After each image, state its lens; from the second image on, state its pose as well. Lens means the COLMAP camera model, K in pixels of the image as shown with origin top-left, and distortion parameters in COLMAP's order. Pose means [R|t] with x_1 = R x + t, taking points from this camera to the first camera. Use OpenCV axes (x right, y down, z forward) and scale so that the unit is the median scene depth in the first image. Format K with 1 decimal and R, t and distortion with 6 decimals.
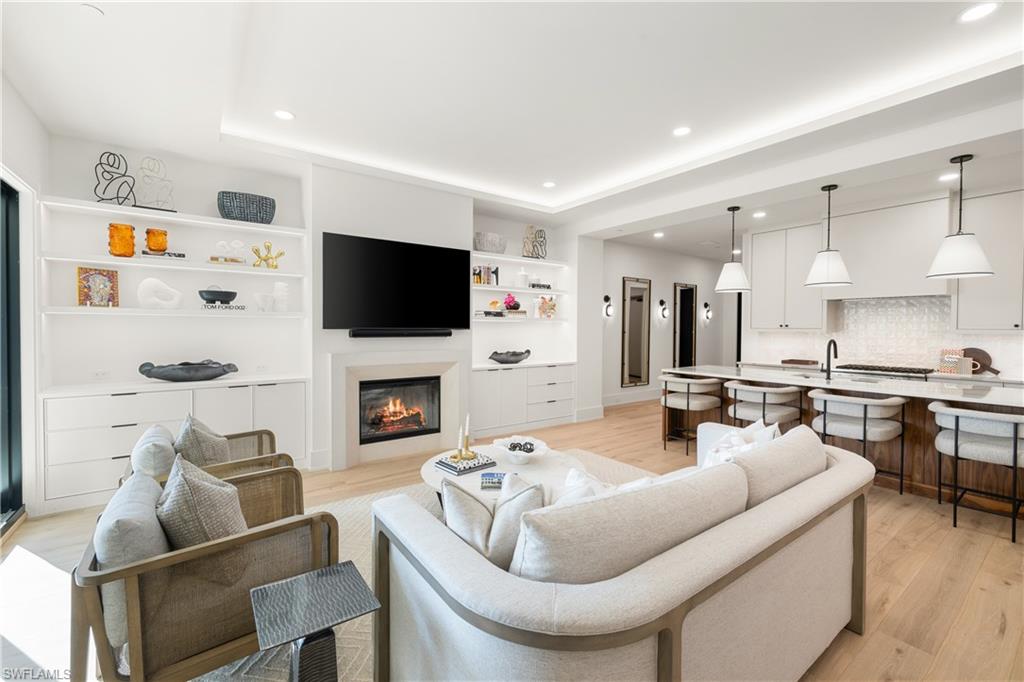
lens RADIAL K [[428.4, 0, 508.7], [0, 428.4, 336.8], [0, 0, 1]] dist [0.000108, 0.000522]
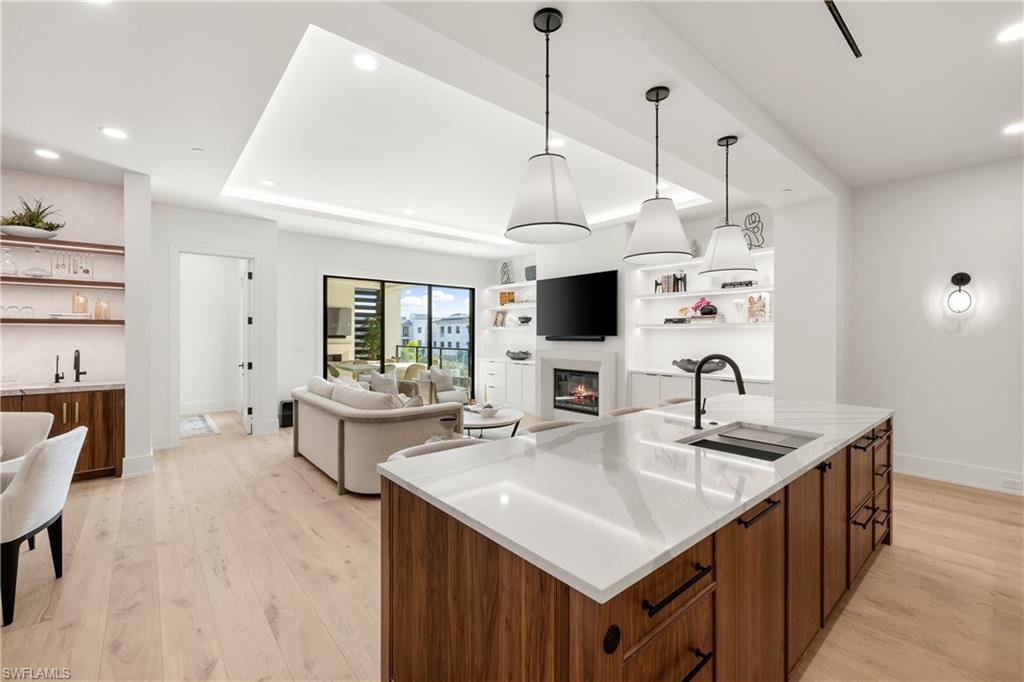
lens RADIAL K [[428.4, 0, 506.9], [0, 428.4, 331.2], [0, 0, 1]] dist [0.000108, 0.000522]
pose [[0.070231, -0.010329, -0.997477, 1.108891], [-0.021578, 0.999697, -0.011871, -0.010349], [0.997297, 0.022357, 0.069987, 0.634449]]
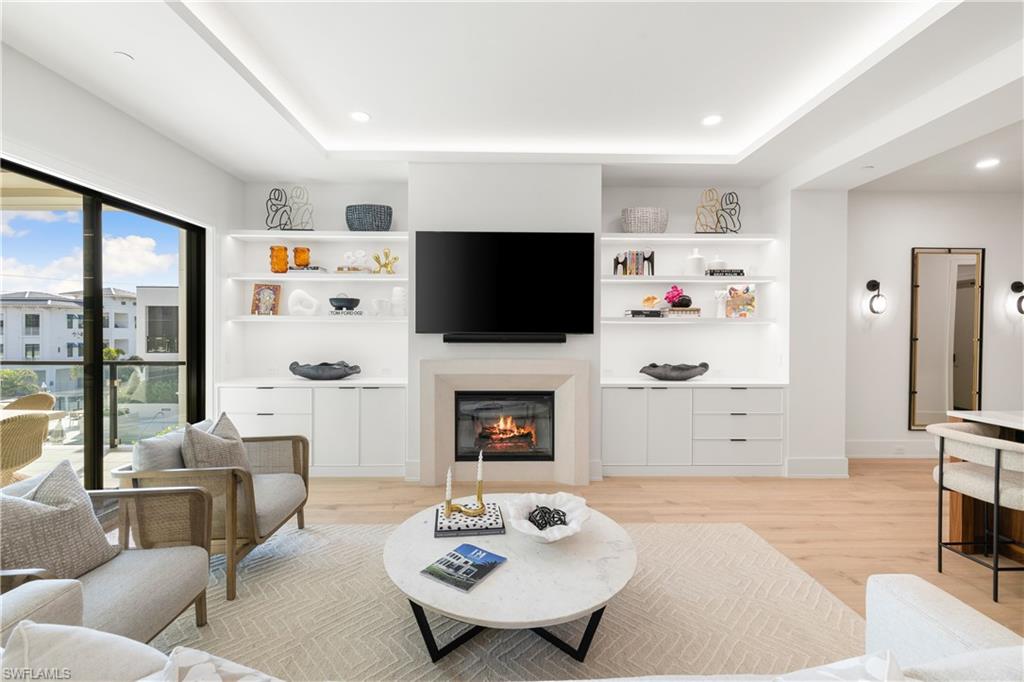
lens RADIAL K [[428.4, 0, 510.5], [0, 428.4, 334.9], [0, 0, 1]] dist [0.000108, 0.000522]
pose [[0.819239, 0.004071, -0.573438, 0.239769], [-0.011944, 0.999879, -0.009966, -0.006390], [0.573328, 0.015014, 0.819189, 0.287973]]
